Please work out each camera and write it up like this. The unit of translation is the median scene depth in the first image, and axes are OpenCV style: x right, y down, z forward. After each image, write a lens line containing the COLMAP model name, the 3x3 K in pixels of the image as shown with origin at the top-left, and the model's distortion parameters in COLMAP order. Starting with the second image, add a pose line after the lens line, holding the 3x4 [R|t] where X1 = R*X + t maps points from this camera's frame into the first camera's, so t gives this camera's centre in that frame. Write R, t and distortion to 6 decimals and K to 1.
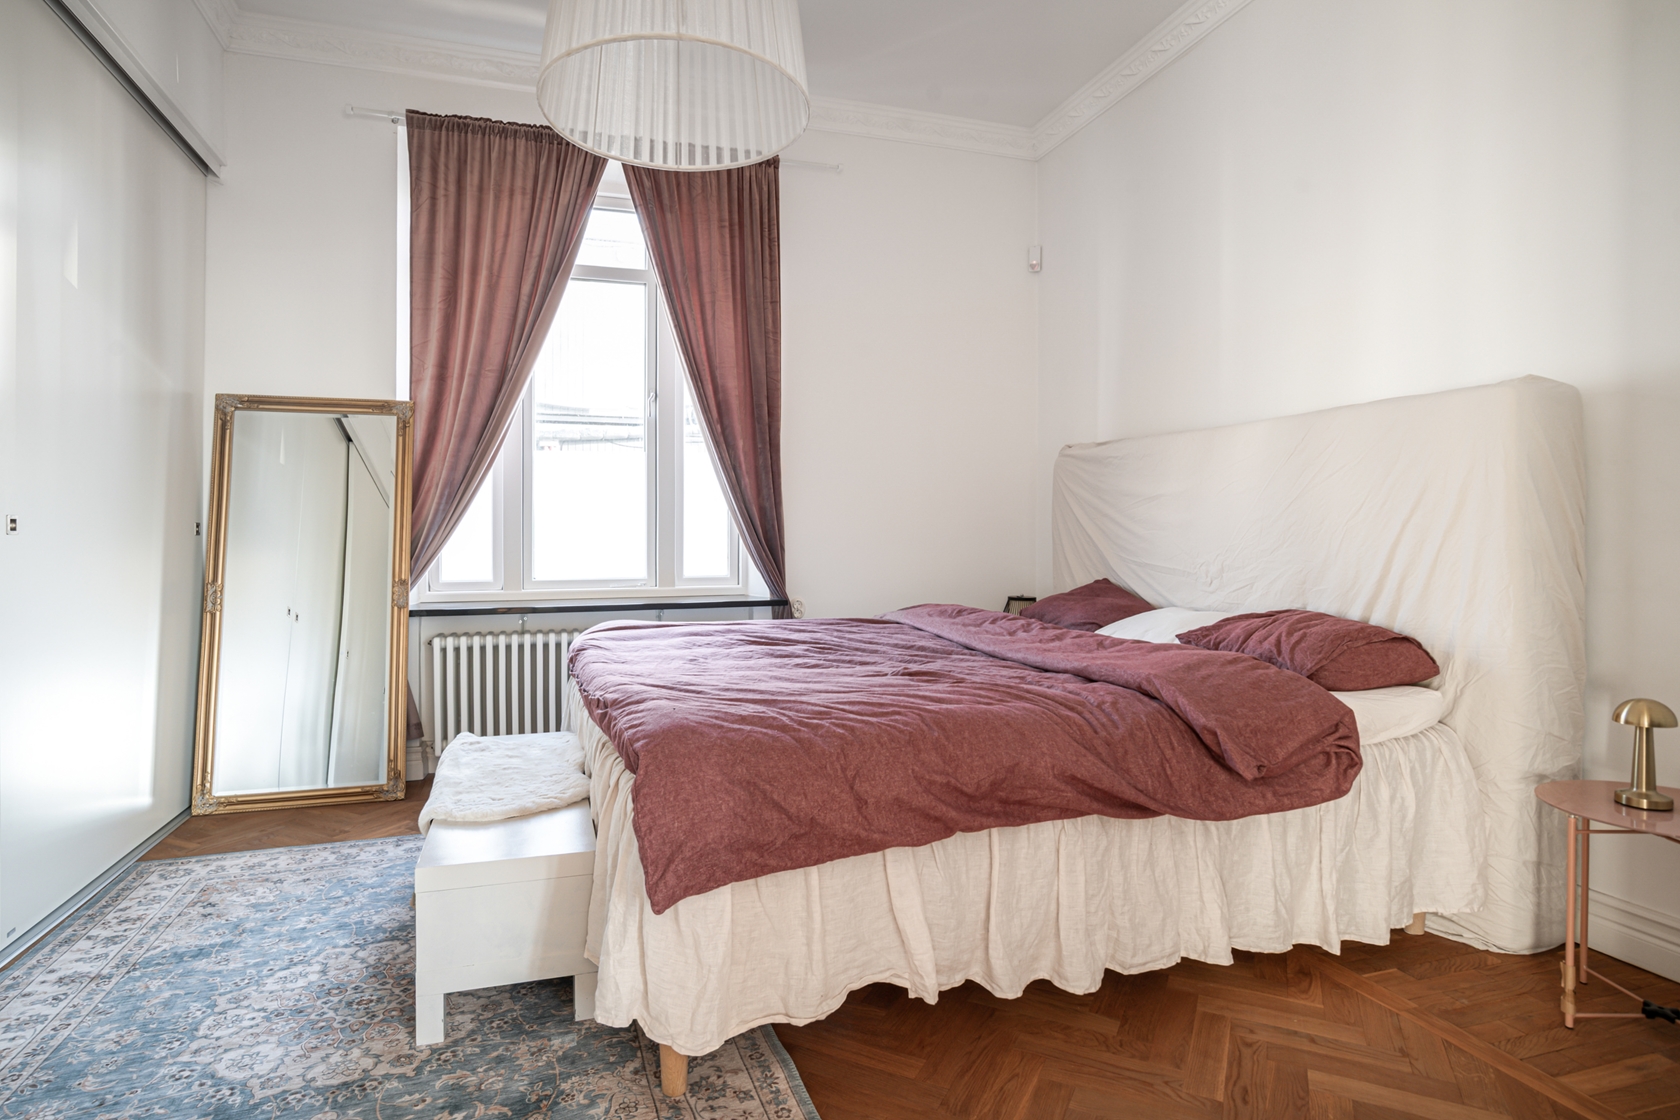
lens RADIAL K [[1128.8, 0, 837.5], [0, 1128.8, 536.6], [0, 0, 1]] dist [-0.007651, -0.000863]
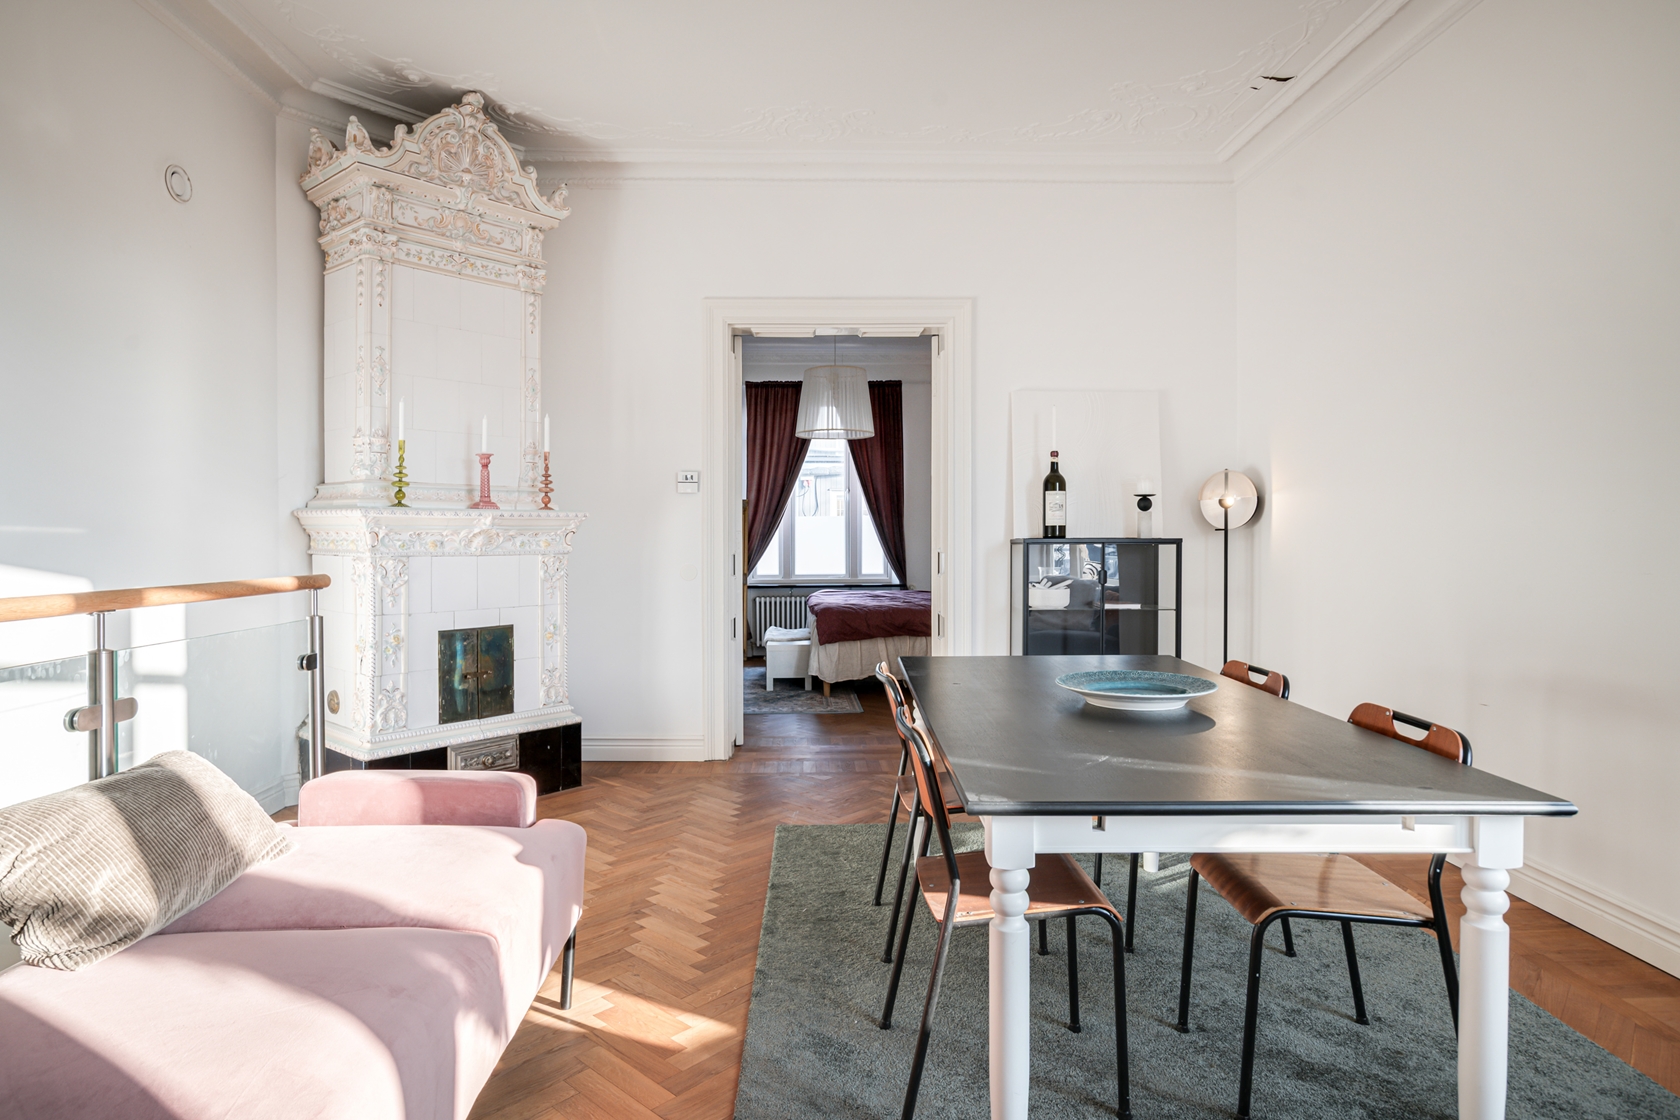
lens RADIAL K [[1128.8, 0, 837.5], [0, 1128.8, 536.6], [0, 0, 1]] dist [-0.007651, -0.000863]
pose [[0.974003, 0.001164, -0.226530, 0.362410], [-0.000112, 0.999989, 0.004658, -0.053362], [0.226533, -0.004512, 0.973993, -1.323706]]
